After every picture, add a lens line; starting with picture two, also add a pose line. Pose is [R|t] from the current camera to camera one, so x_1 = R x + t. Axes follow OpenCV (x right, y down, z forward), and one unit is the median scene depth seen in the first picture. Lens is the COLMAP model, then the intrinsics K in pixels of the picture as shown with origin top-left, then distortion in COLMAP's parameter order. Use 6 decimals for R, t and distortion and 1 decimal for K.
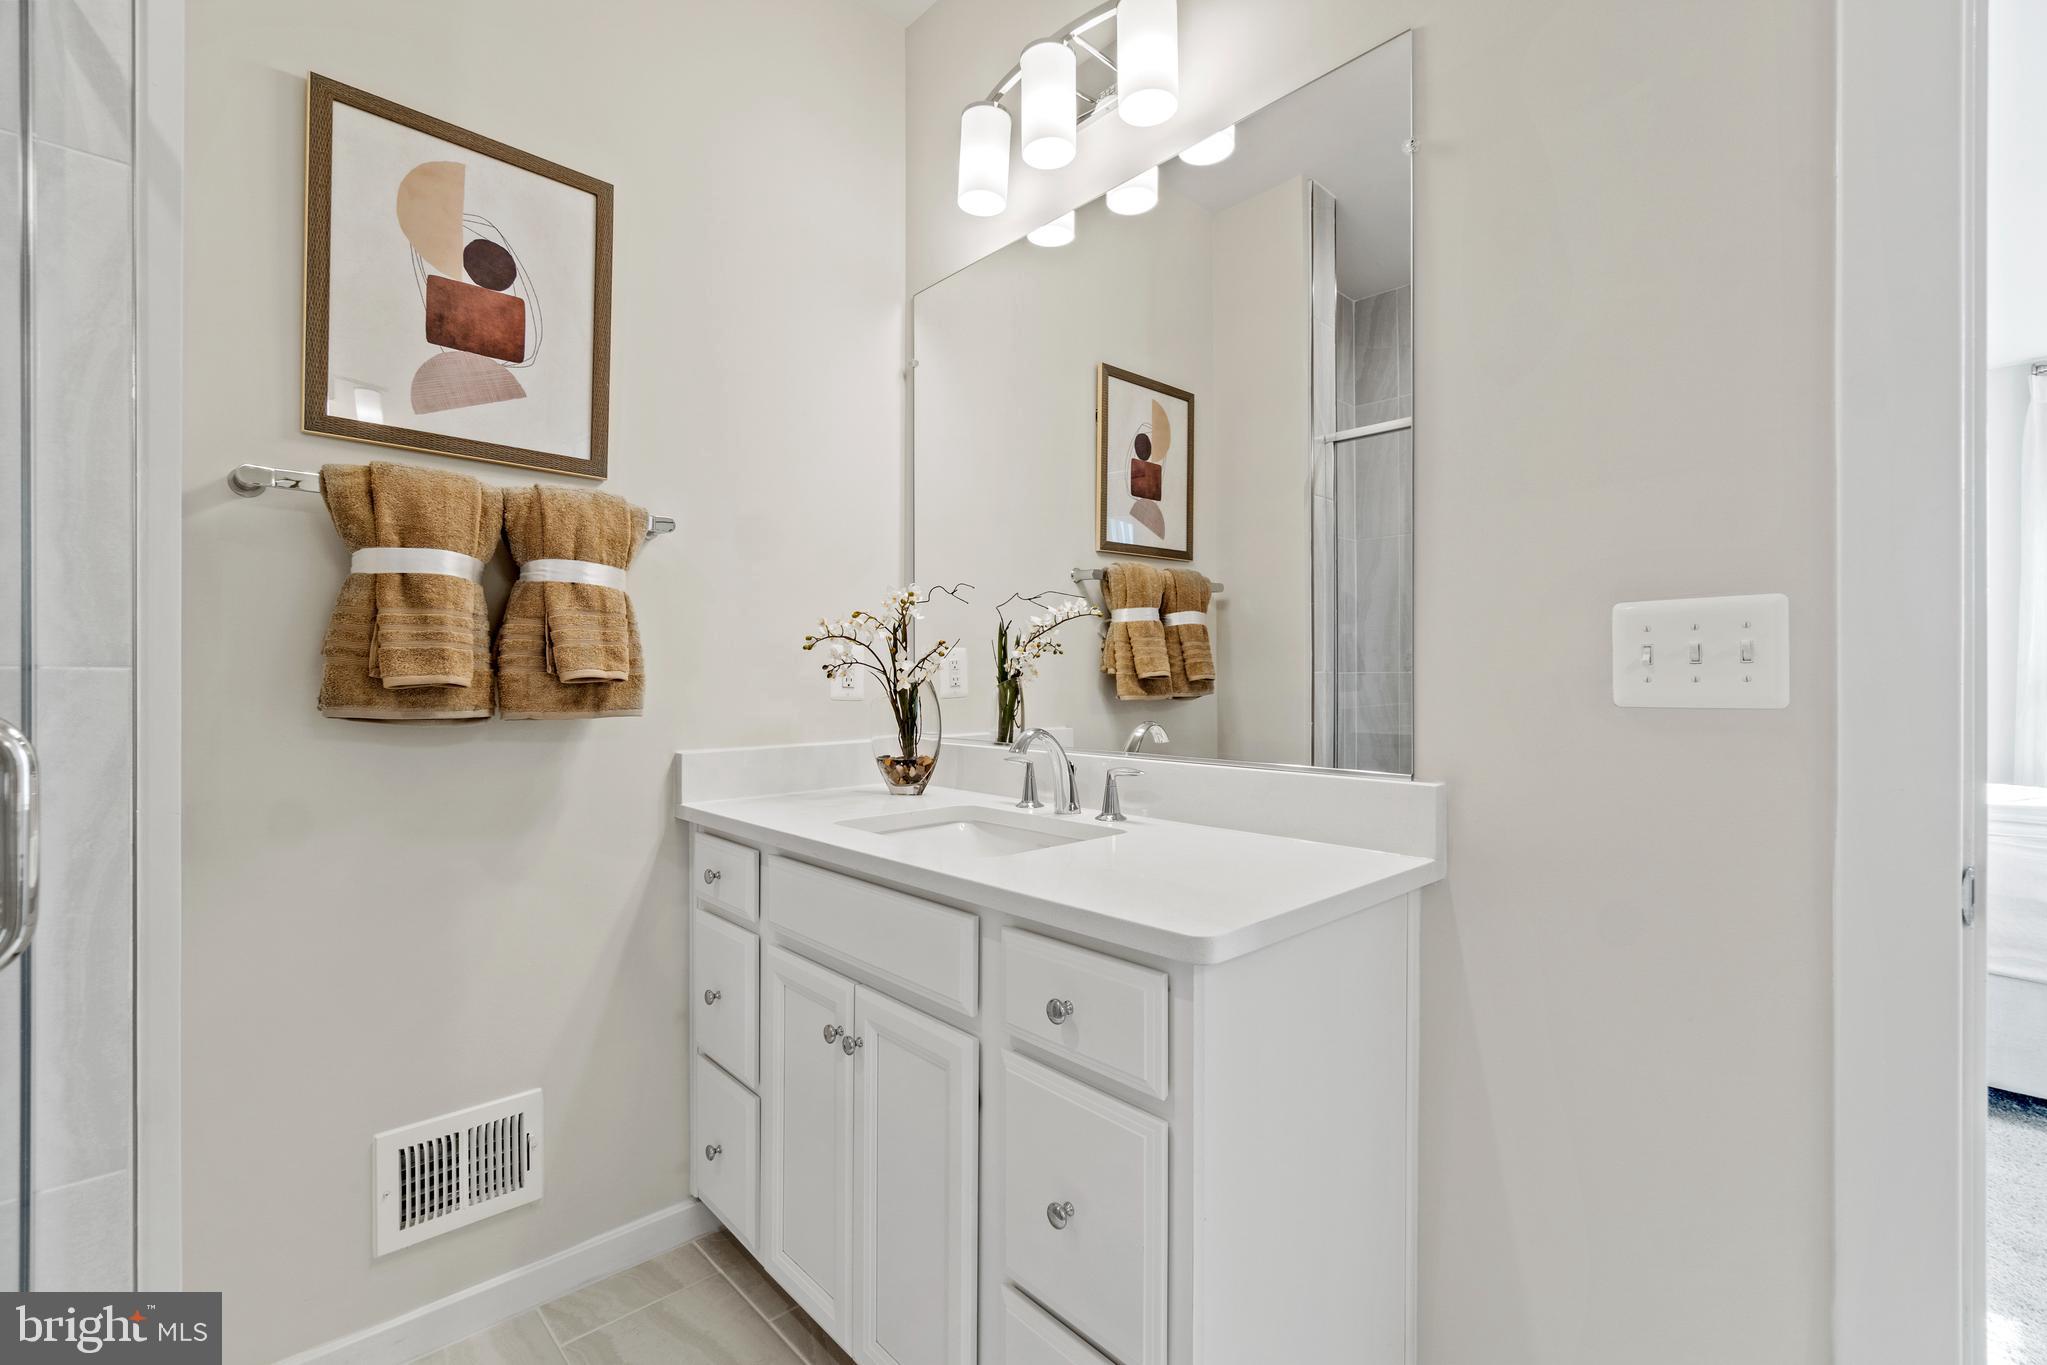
lens RADIAL K [[883.8, 0, 1015.0], [0, 883.8, 673.7], [0, 0, 1]] dist [0.001164, 0.000048]
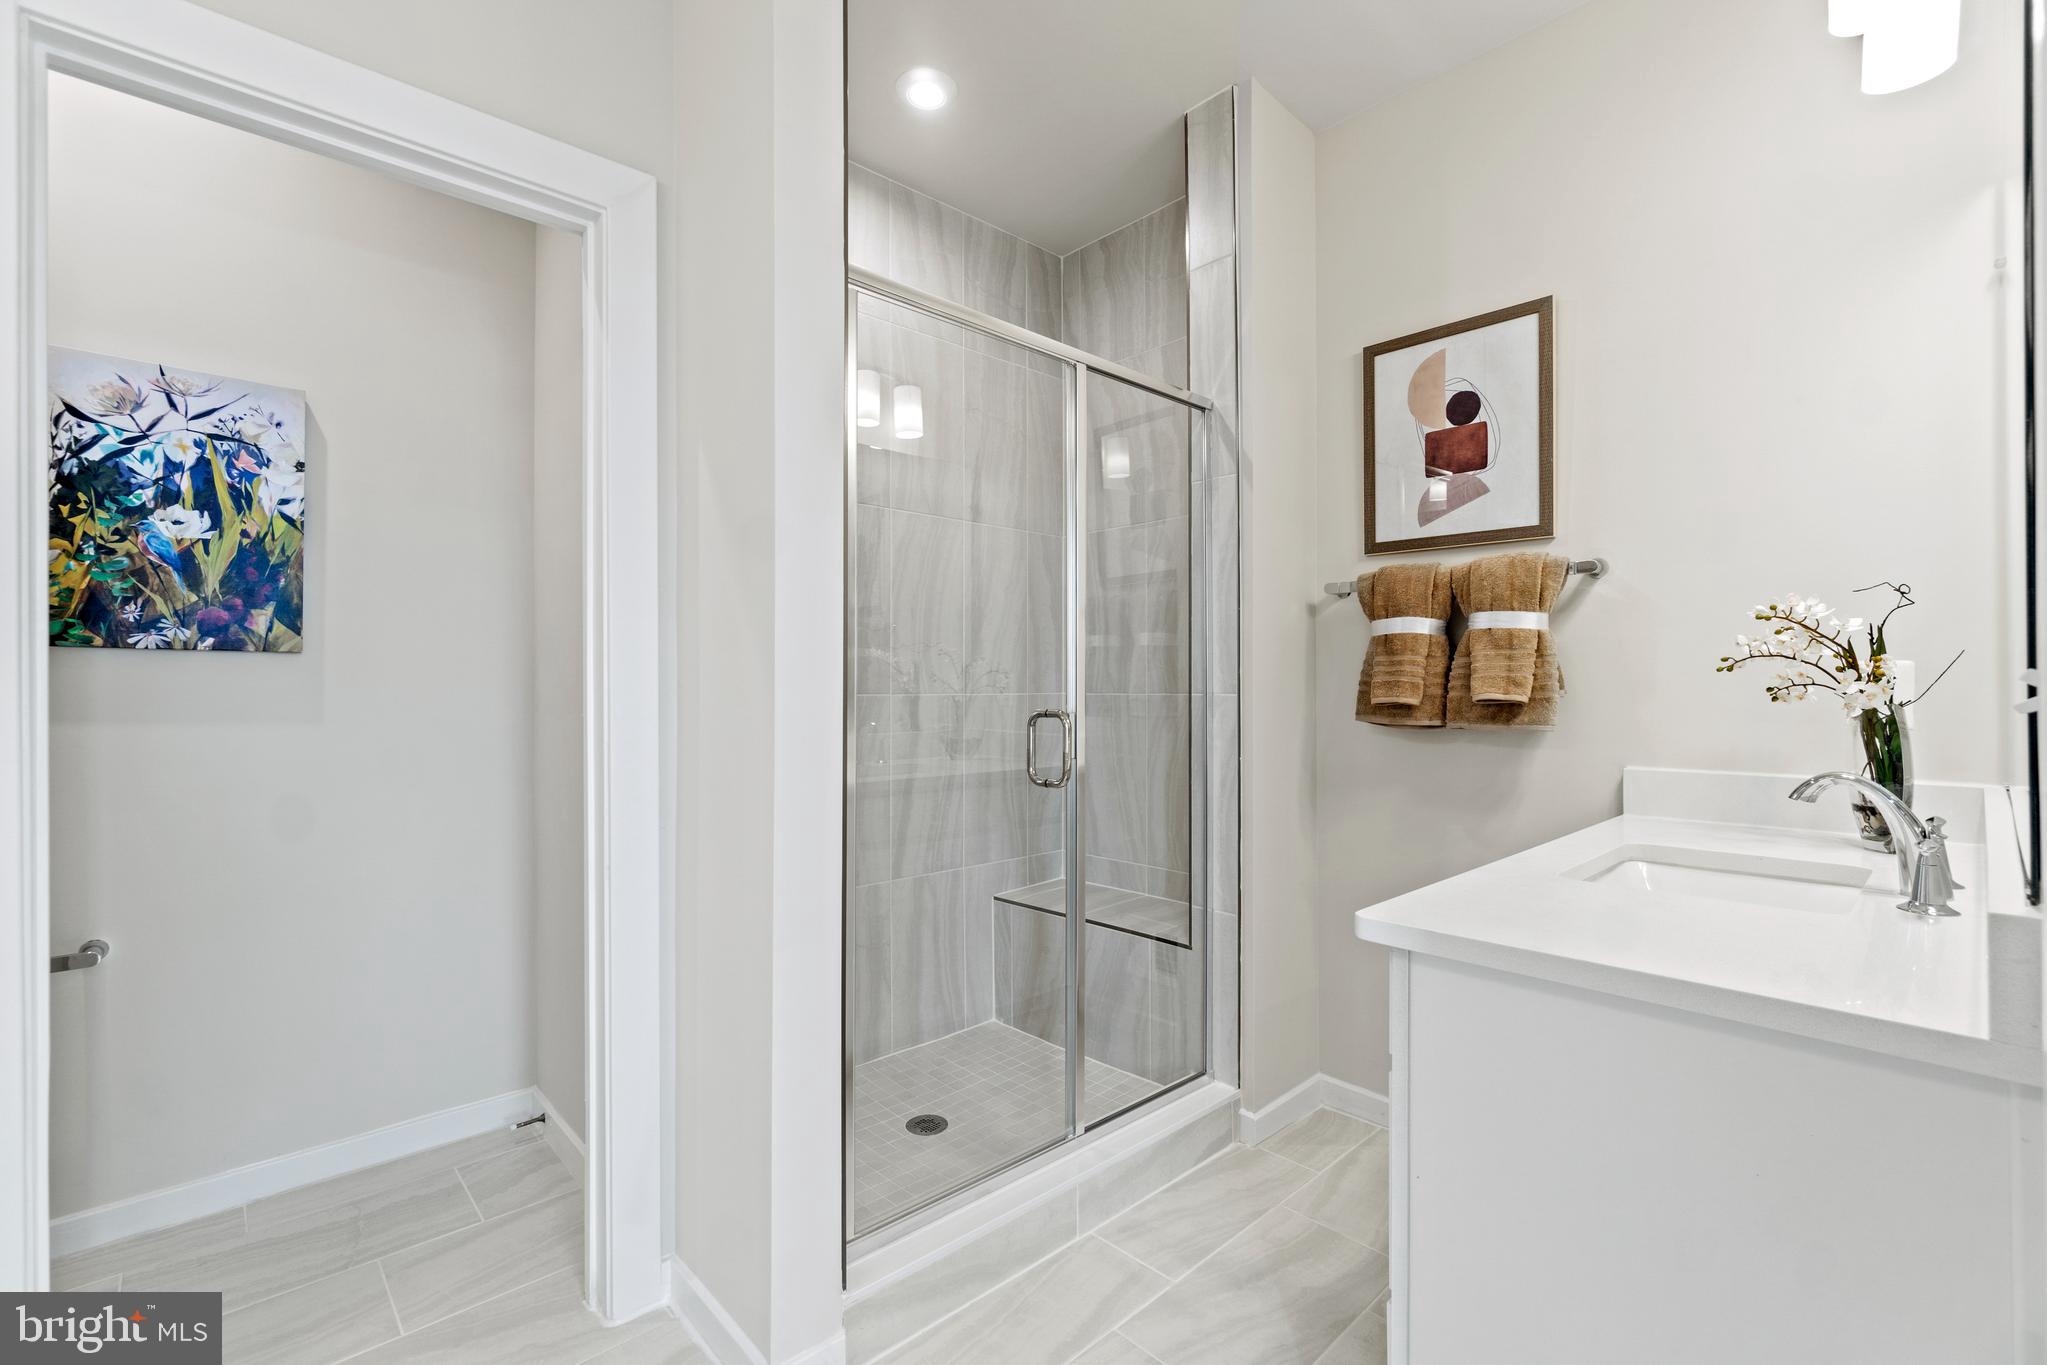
lens RADIAL K [[883.8, 0, 1014.9], [0, 883.8, 688.4], [0, 0, 1]] dist [0.001164, 0.000048]
pose [[0.002418, -0.001558, -0.999996, 0.851263], [0.004472, 0.999989, -0.001547, -0.013232], [0.999987, -0.004468, 0.002425, 0.283423]]
